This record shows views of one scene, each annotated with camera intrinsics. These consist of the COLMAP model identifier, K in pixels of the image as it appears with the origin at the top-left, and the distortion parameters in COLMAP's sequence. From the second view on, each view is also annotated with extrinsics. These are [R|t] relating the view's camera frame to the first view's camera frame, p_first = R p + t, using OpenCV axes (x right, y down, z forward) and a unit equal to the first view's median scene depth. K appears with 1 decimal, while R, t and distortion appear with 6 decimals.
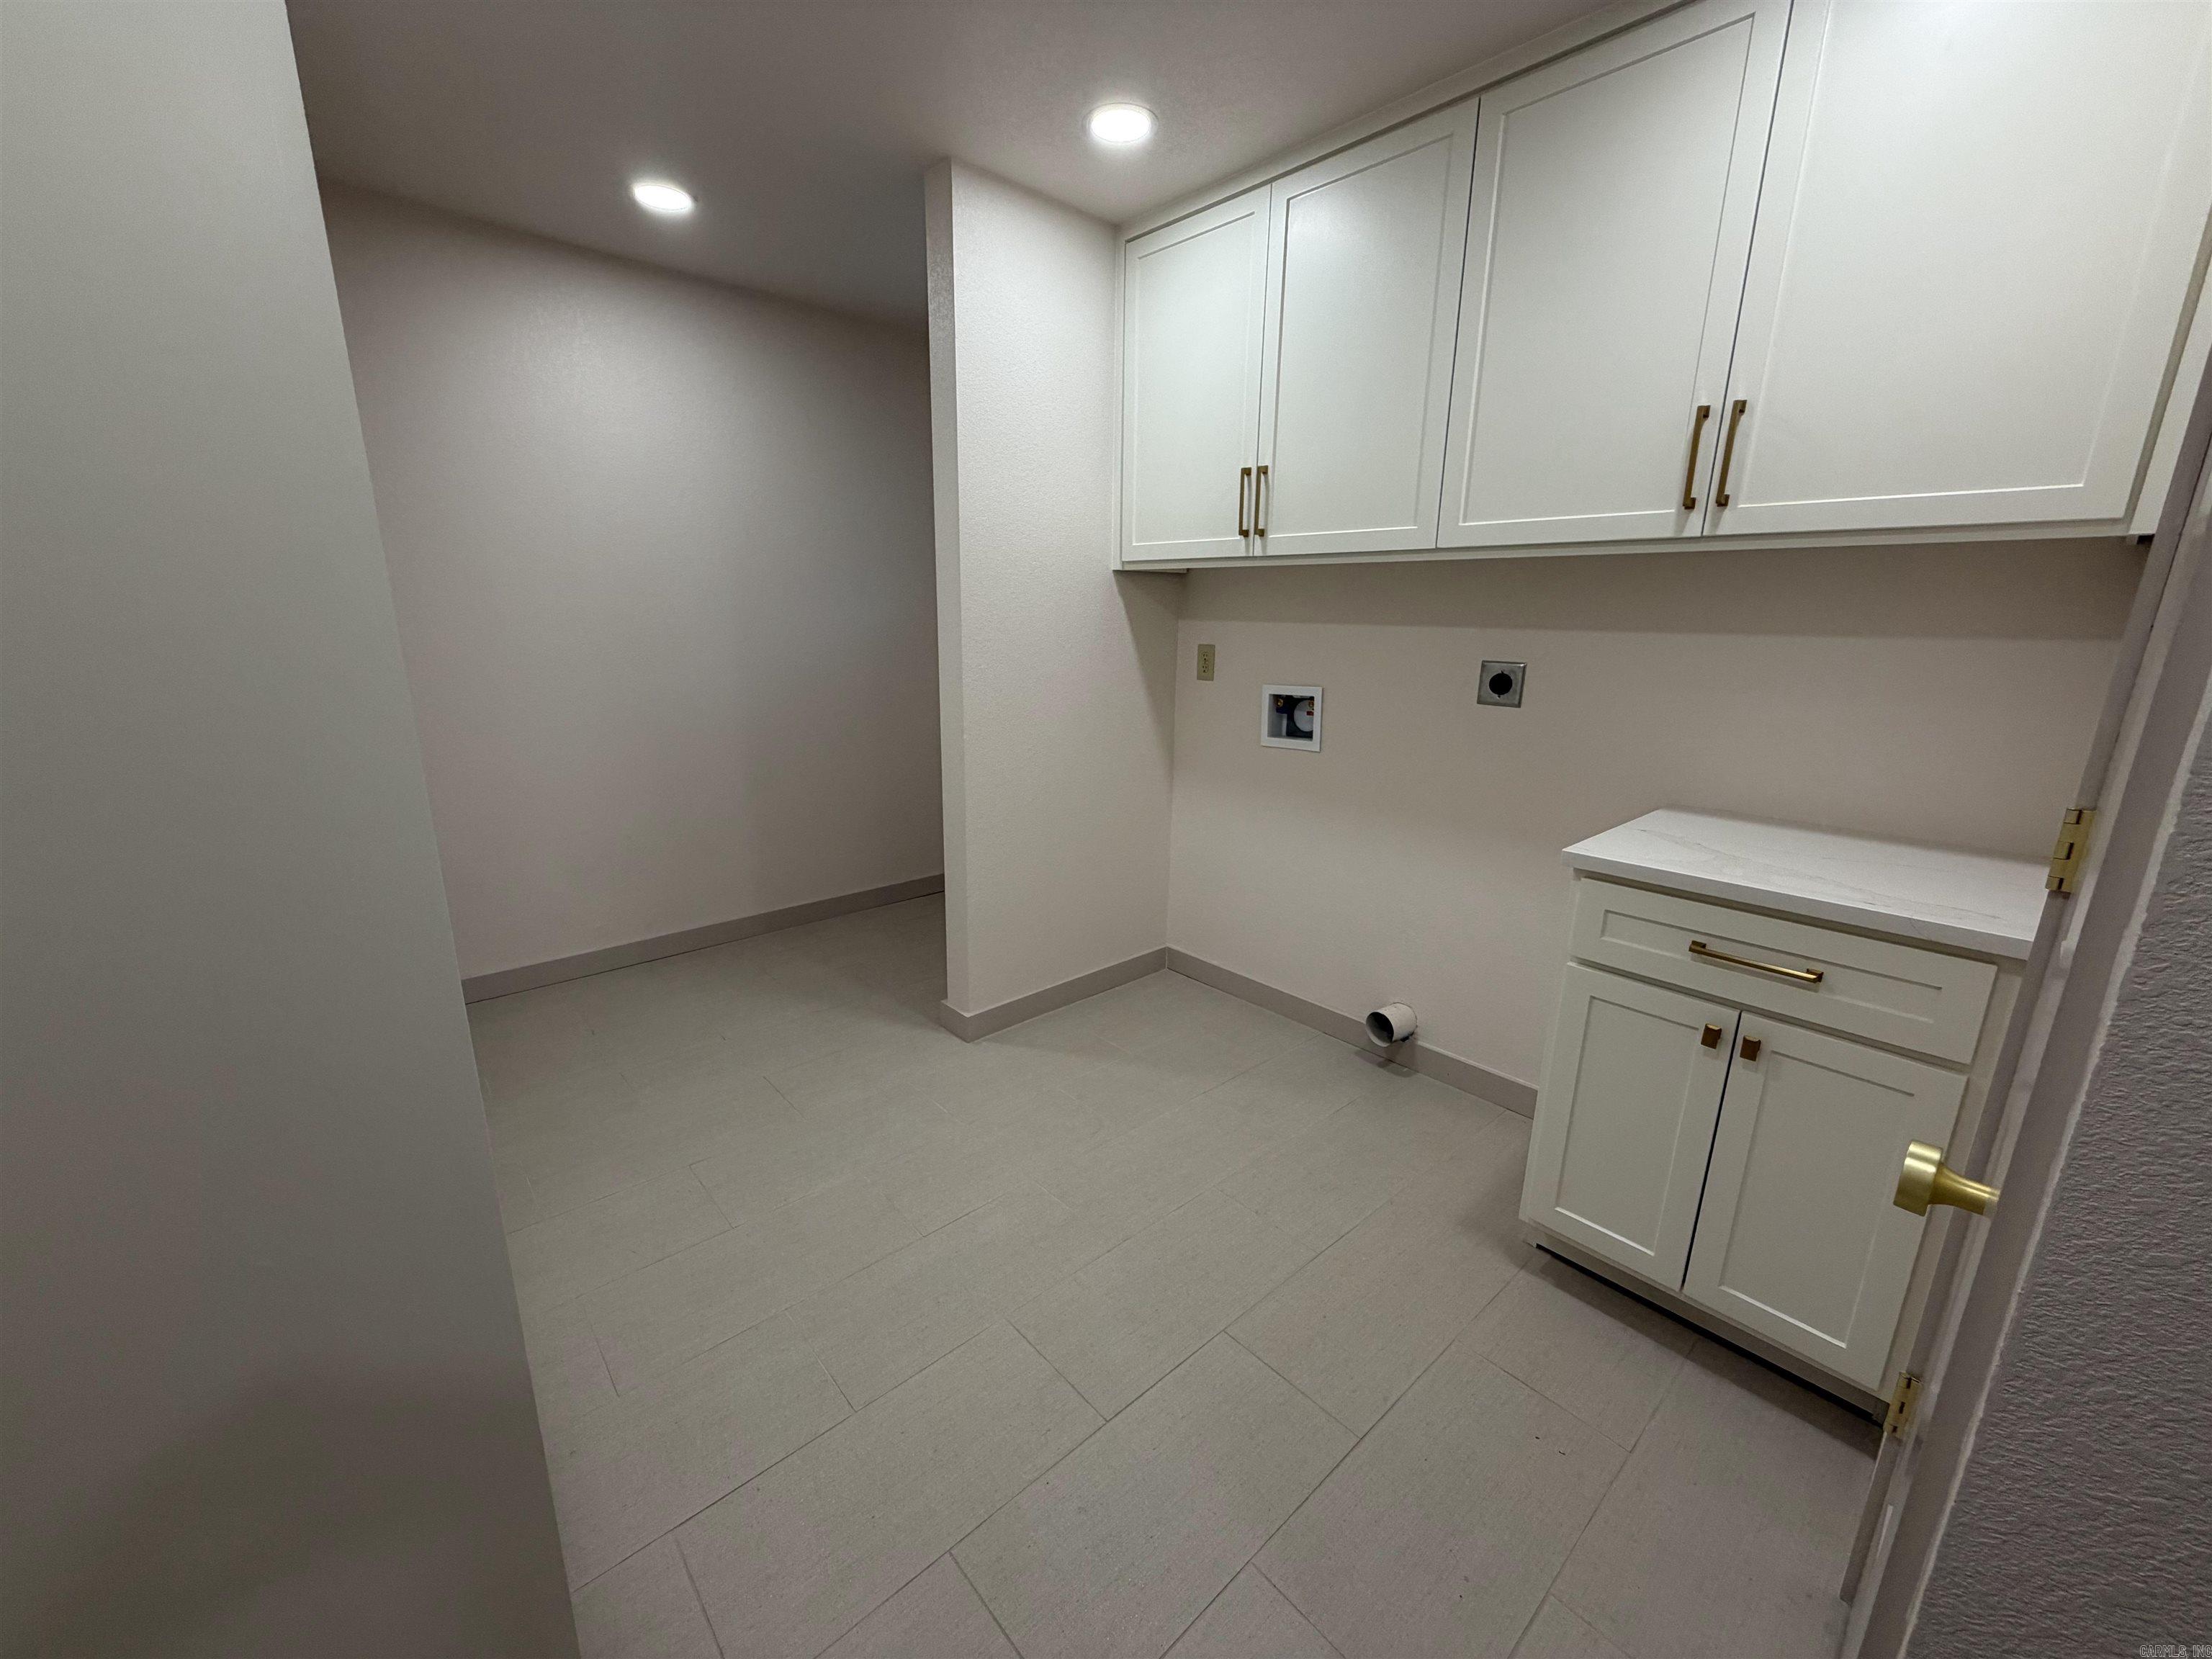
lens RADIAL K [[881.0, 0, 1108.9], [0, 881.0, 832.4], [0, 0, 1]] dist [0.001442, -0.001349]
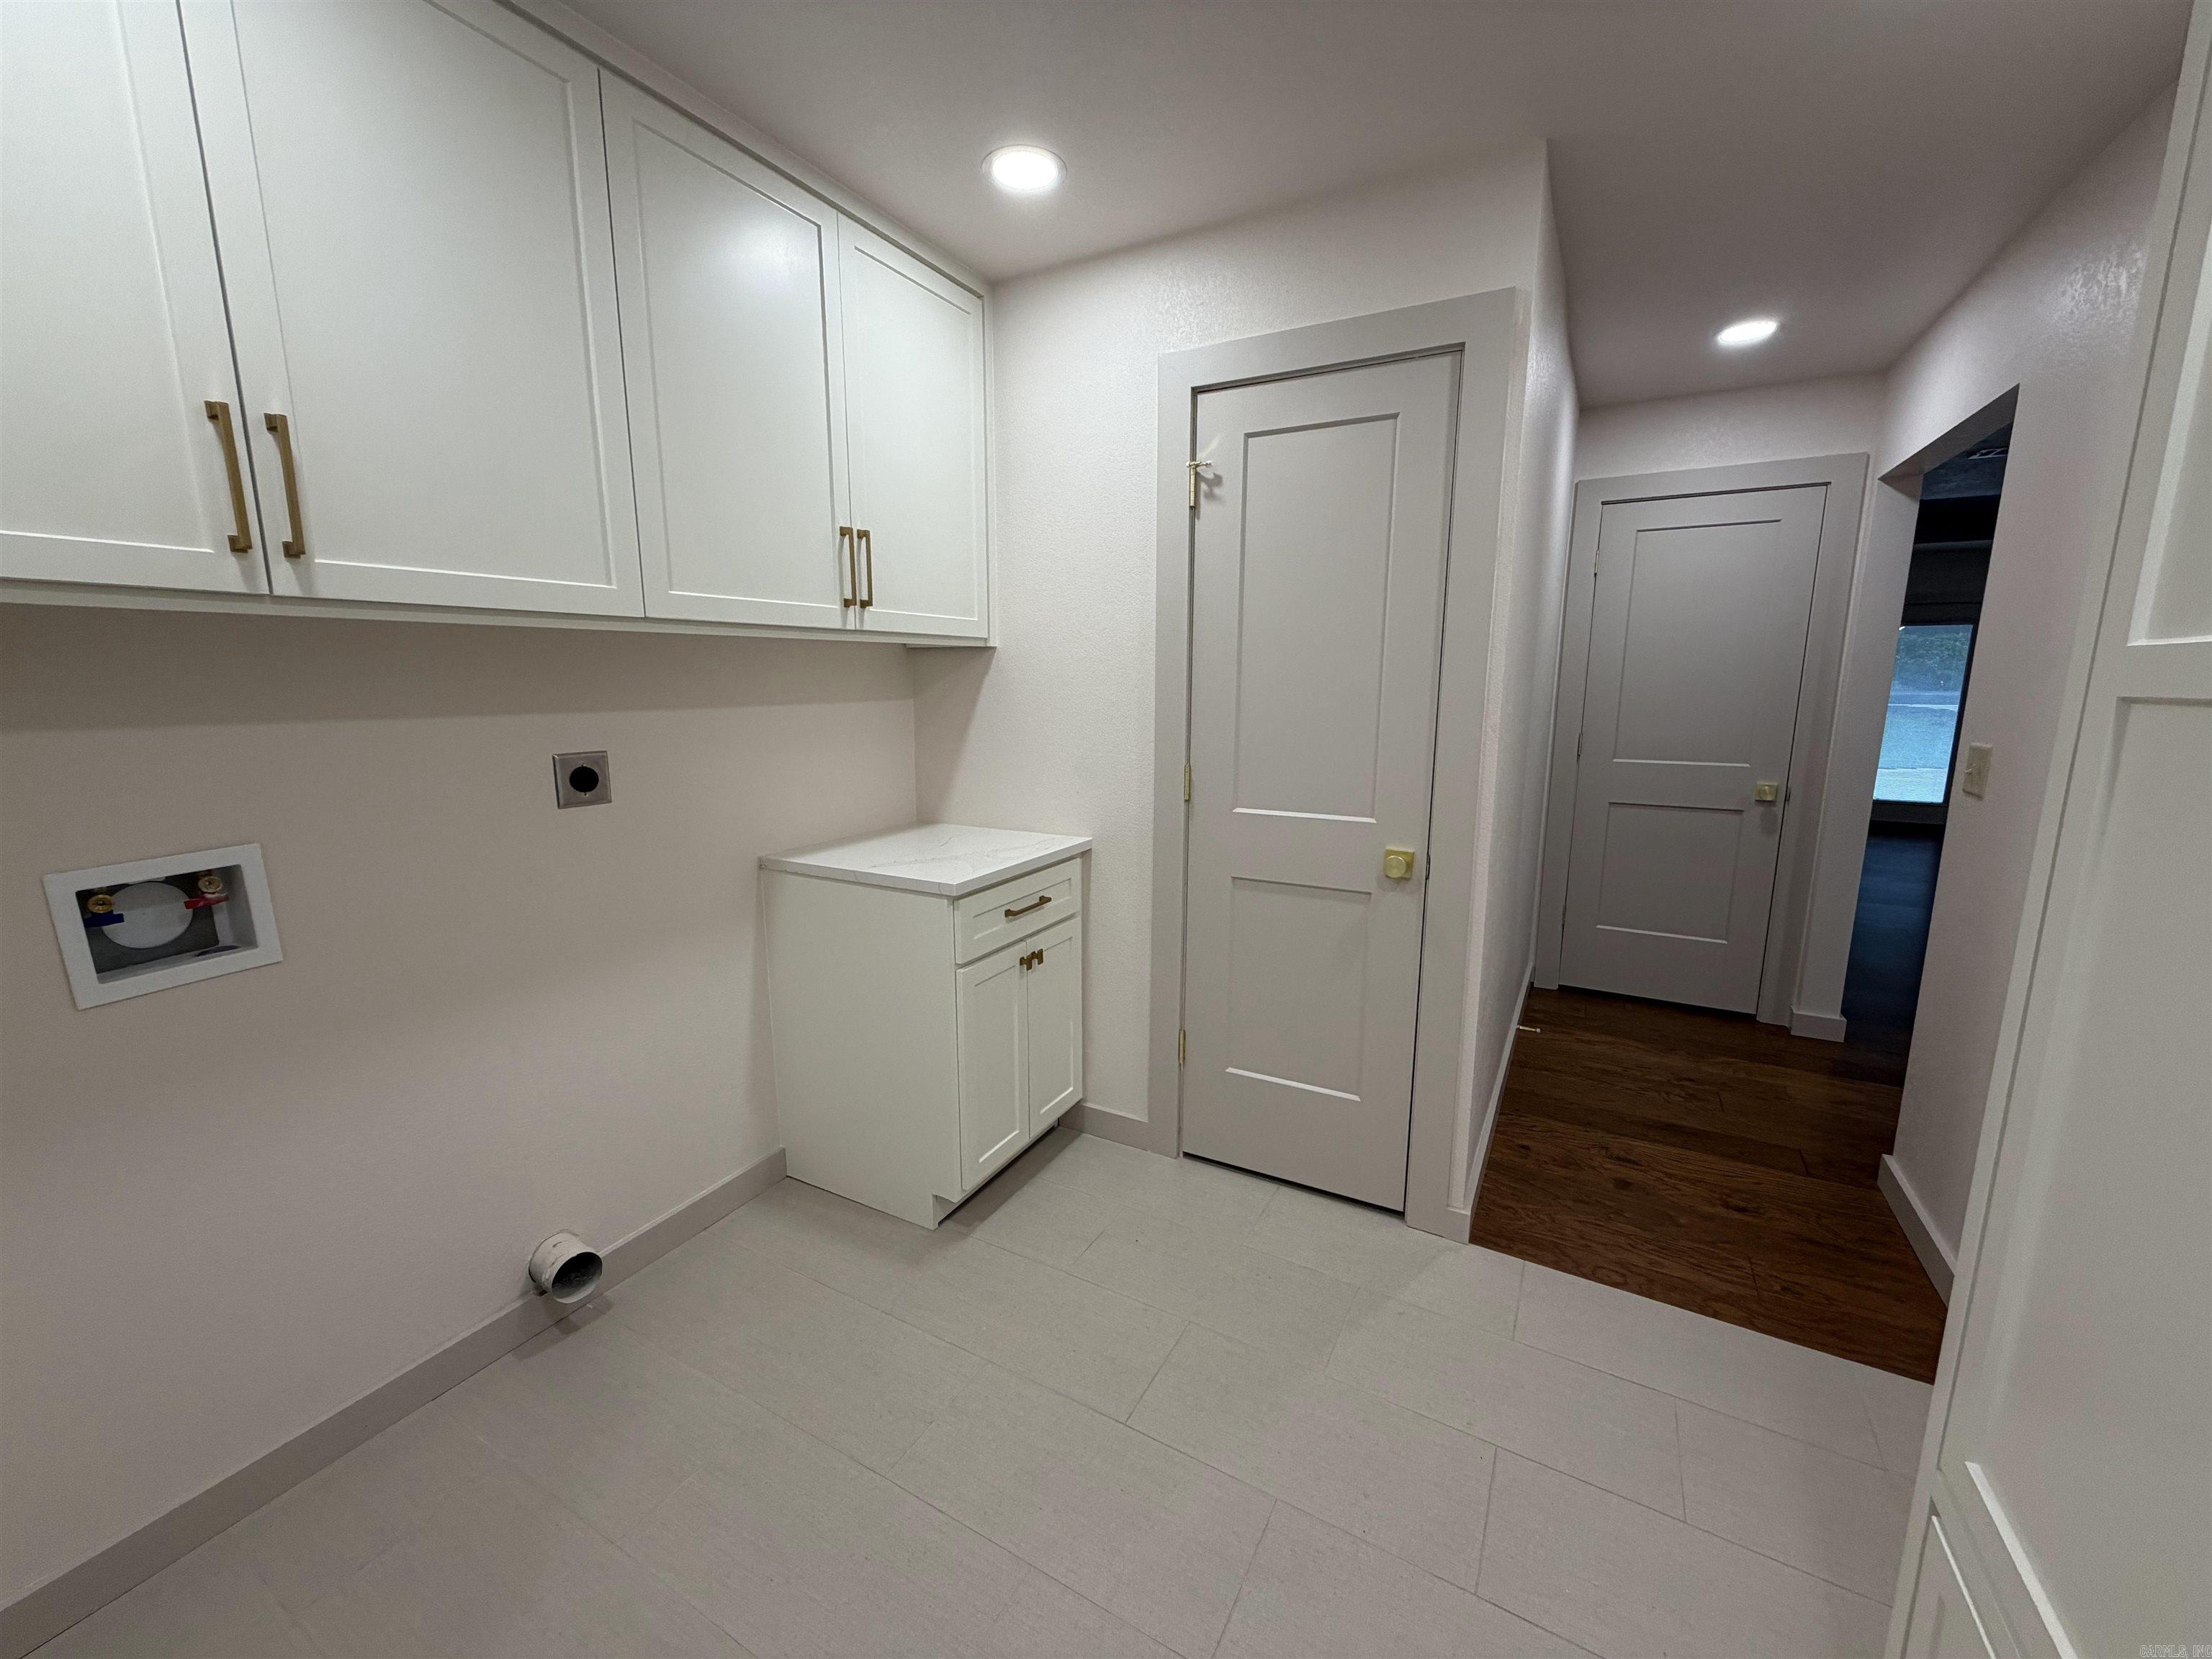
lens RADIAL K [[881.0, 0, 1115.9], [0, 881.0, 828.8], [0, 0, 1]] dist [0.001442, -0.001349]
pose [[-0.325812, -0.175600, 0.928984, -0.491917], [0.226891, 0.939362, 0.257137, -0.227606], [-0.917805, 0.294556, -0.266214, 0.795476]]
